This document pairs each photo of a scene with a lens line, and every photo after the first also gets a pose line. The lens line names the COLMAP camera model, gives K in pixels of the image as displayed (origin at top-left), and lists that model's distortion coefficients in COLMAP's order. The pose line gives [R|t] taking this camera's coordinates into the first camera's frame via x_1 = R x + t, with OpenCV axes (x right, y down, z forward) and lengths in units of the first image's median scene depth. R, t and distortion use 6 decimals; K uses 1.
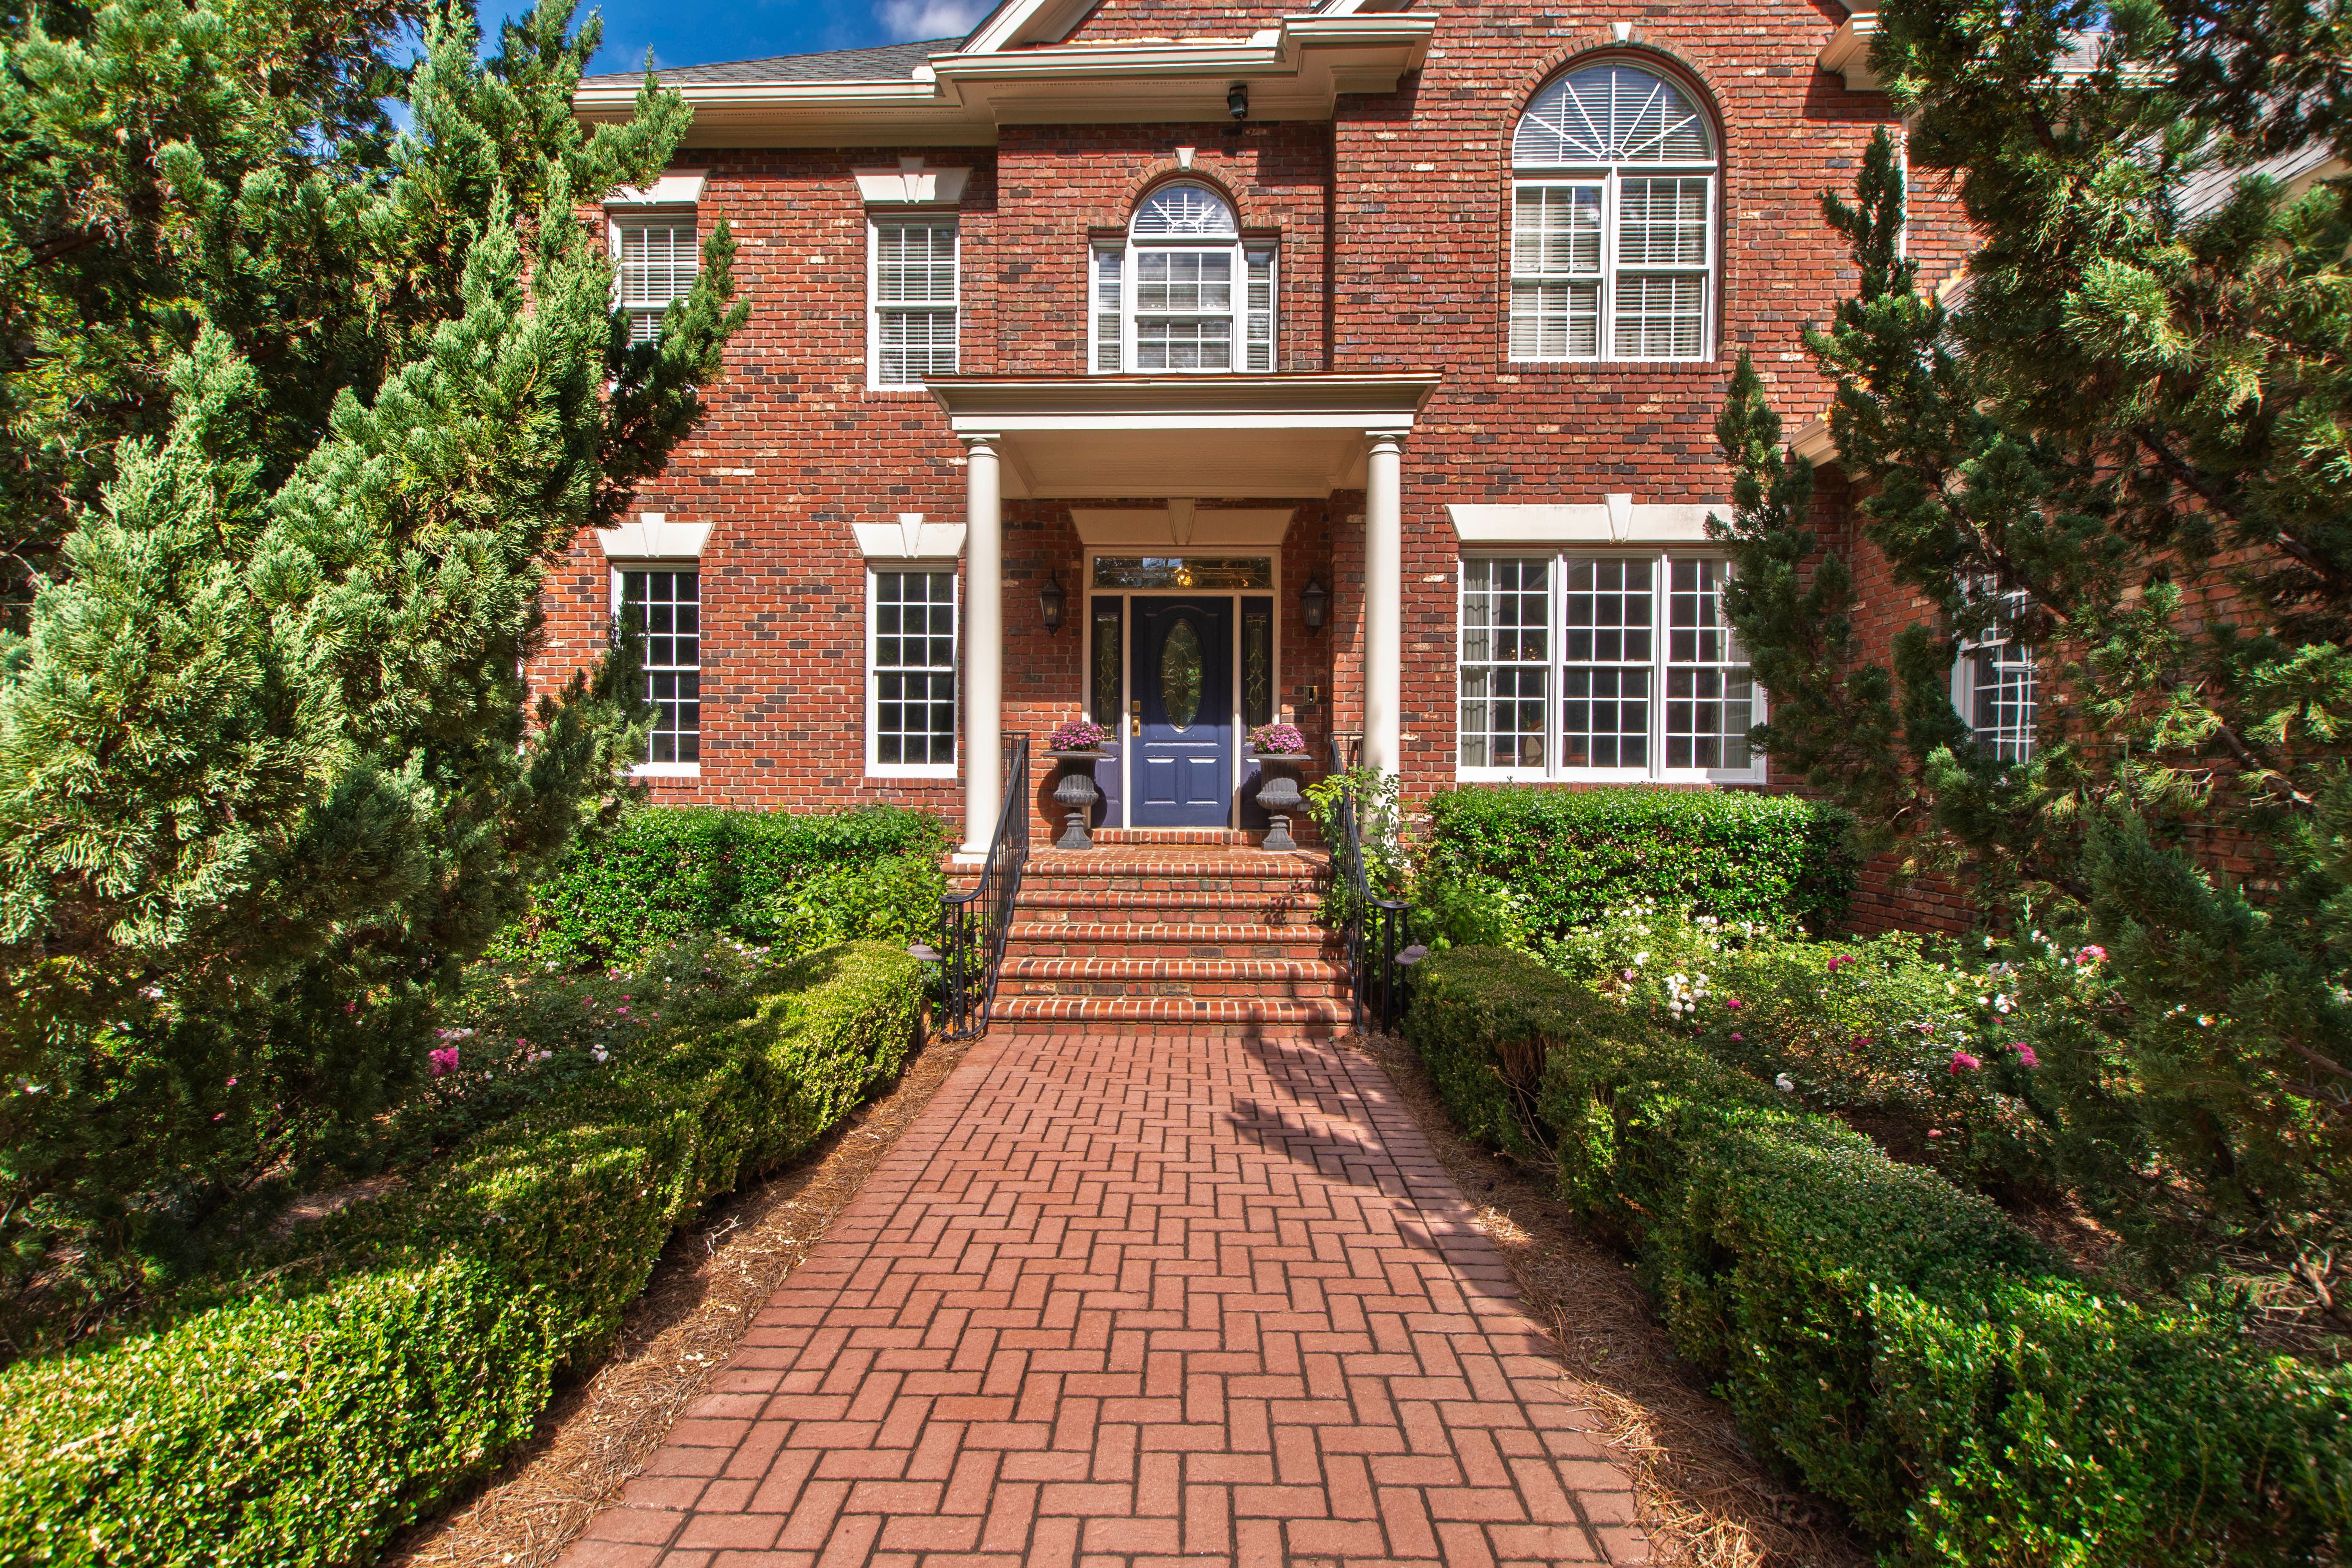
lens RADIAL K [[1011.2, 0, 1160.5], [0, 1011.2, 778.7], [0, 0, 1]] dist [-0.001271, -0.000504]
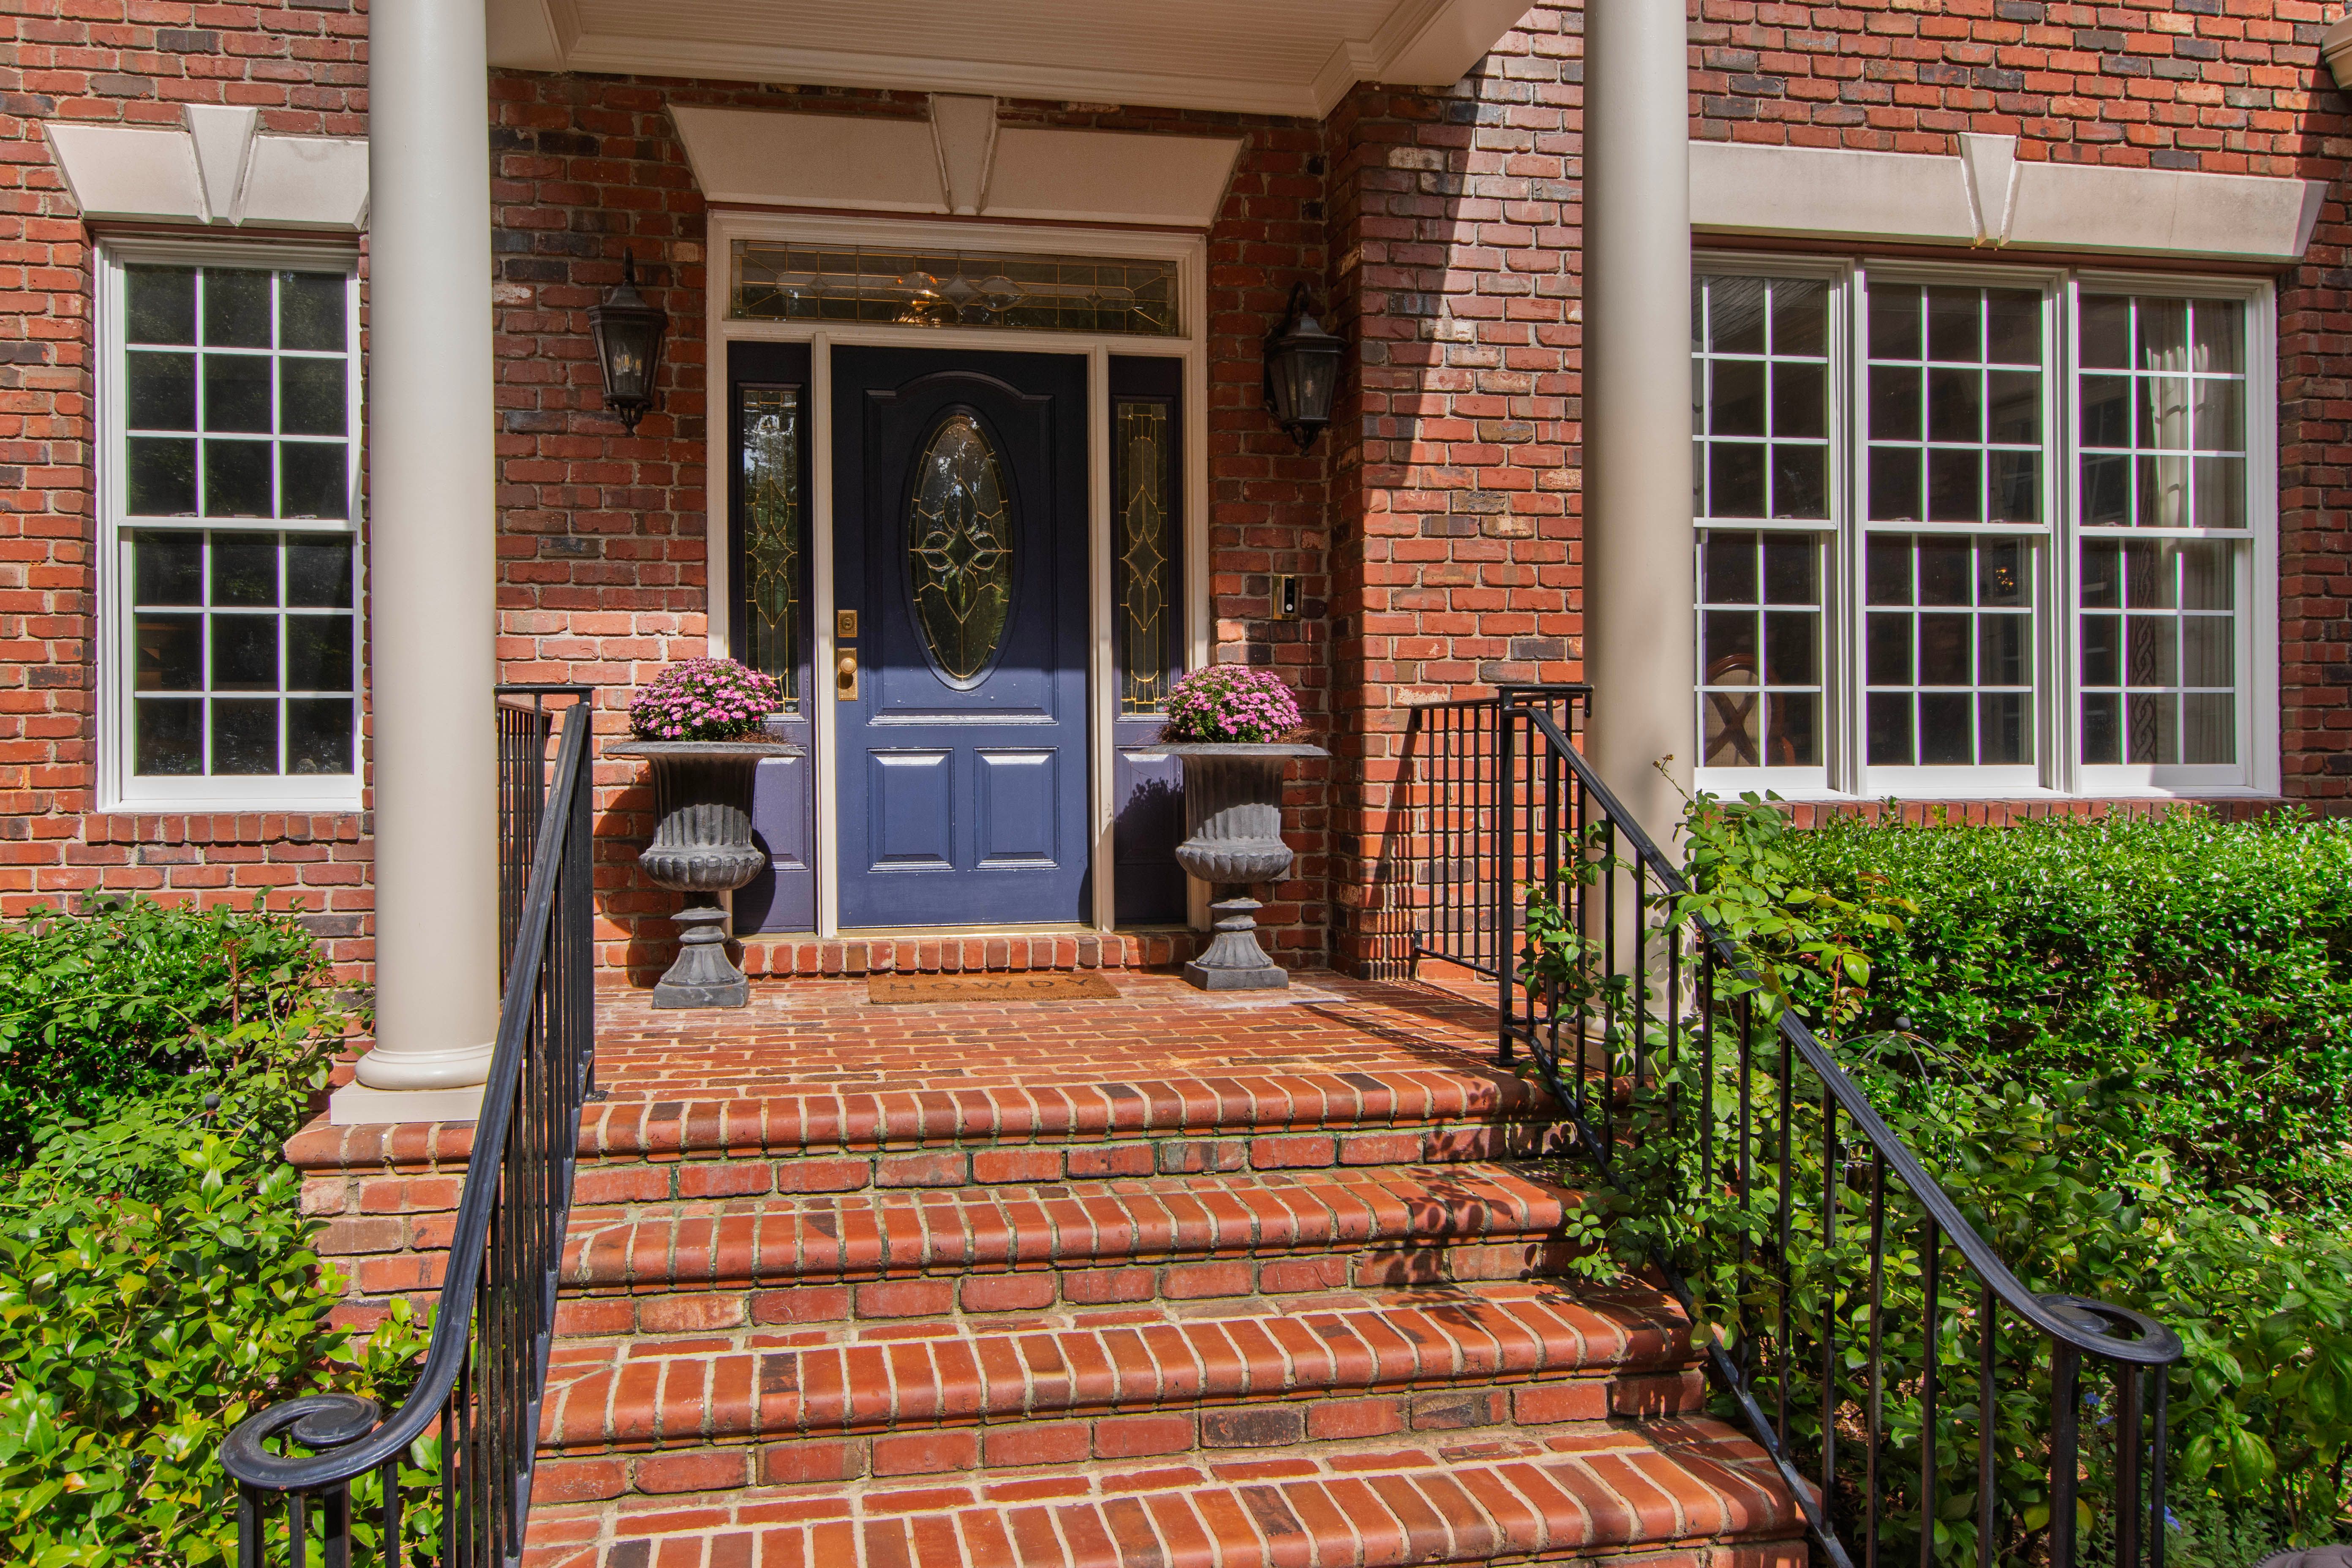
lens RADIAL K [[1699.3, 0, 1134.5], [0, 1699.3, 759.3], [0, 0, 1]] dist [0.008317, -0.003990]
pose [[0.976502, -0.012264, 0.215158, -0.059945], [0.013717, 0.999892, -0.005259, -0.014012], [-0.215071, 0.008087, 0.976565, 0.339105]]
